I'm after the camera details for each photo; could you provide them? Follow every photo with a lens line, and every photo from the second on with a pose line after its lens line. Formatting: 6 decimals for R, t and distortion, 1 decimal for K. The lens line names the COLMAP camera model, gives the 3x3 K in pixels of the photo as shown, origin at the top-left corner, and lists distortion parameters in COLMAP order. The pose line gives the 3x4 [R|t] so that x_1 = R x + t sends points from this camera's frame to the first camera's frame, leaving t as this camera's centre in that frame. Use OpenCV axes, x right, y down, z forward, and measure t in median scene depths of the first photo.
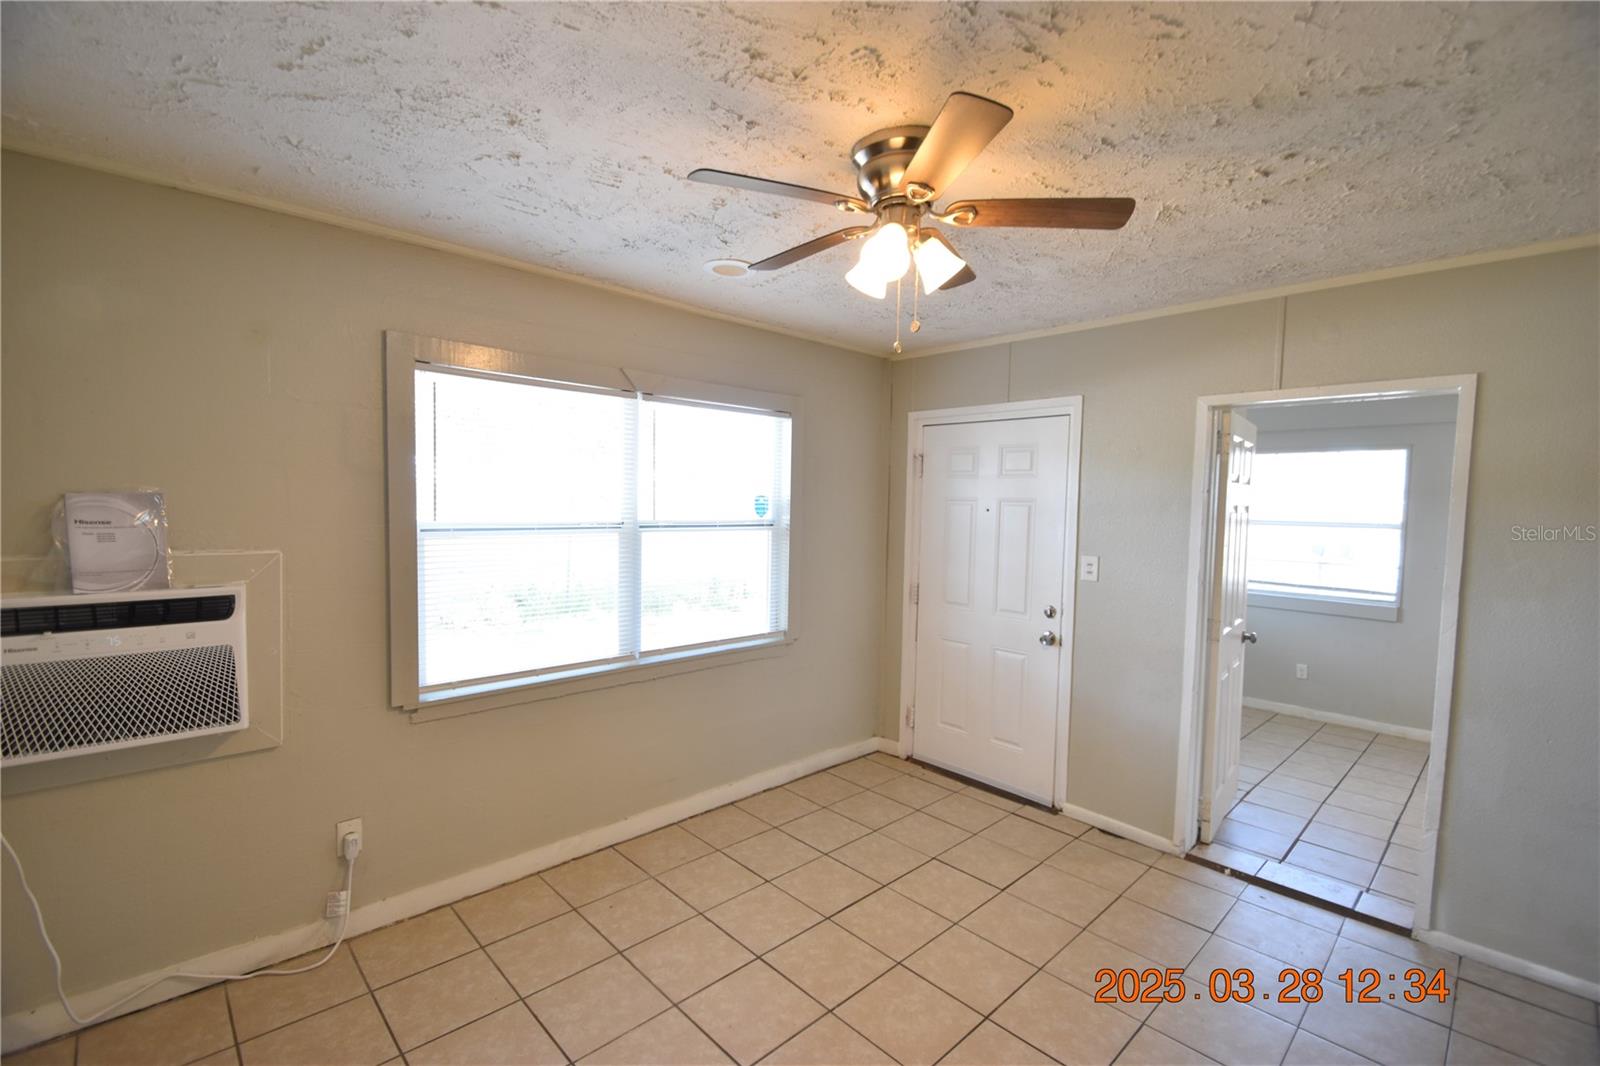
lens RADIAL K [[700.1, 0, 796.0], [0, 700.1, 537.5], [0, 0, 1]] dist [0.003332, -0.010791]
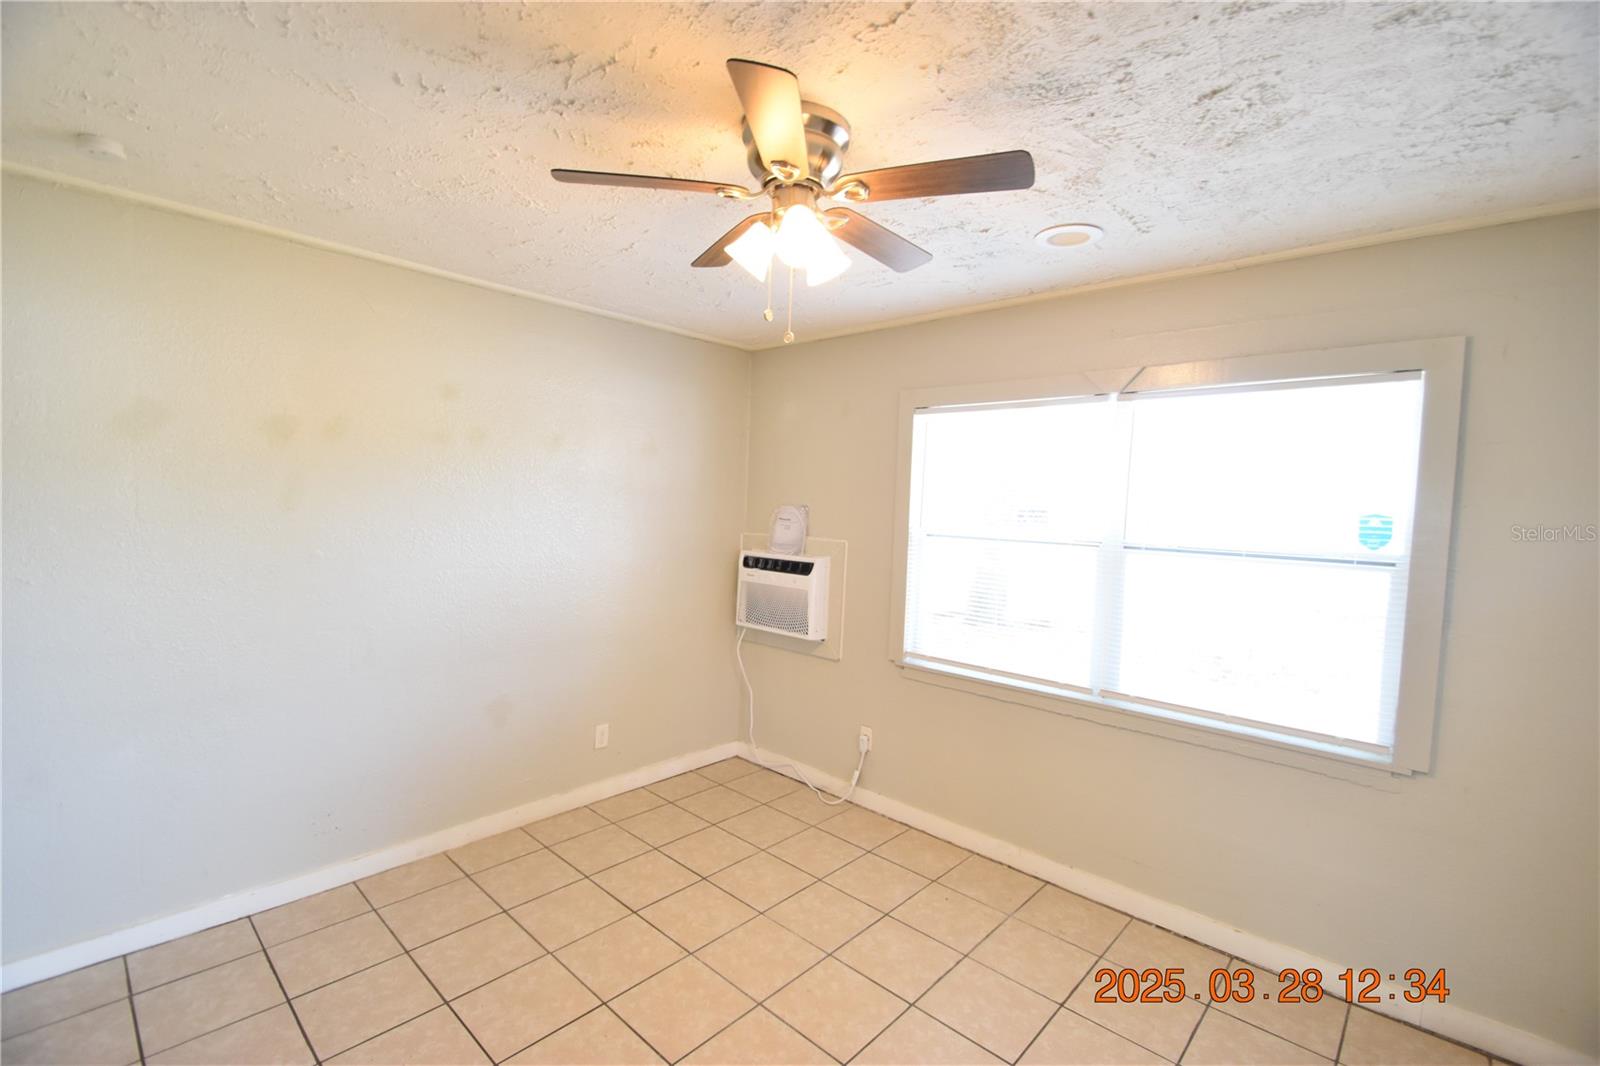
lens RADIAL K [[700.1, 0, 805.6], [0, 700.1, 535.0], [0, 0, 1]] dist [0.003332, -0.010791]
pose [[0.066993, 0.032972, -0.997208, 0.672659], [-0.080484, 0.996375, 0.027538, -0.024786], [0.994502, 0.078415, 0.069404, 0.604464]]
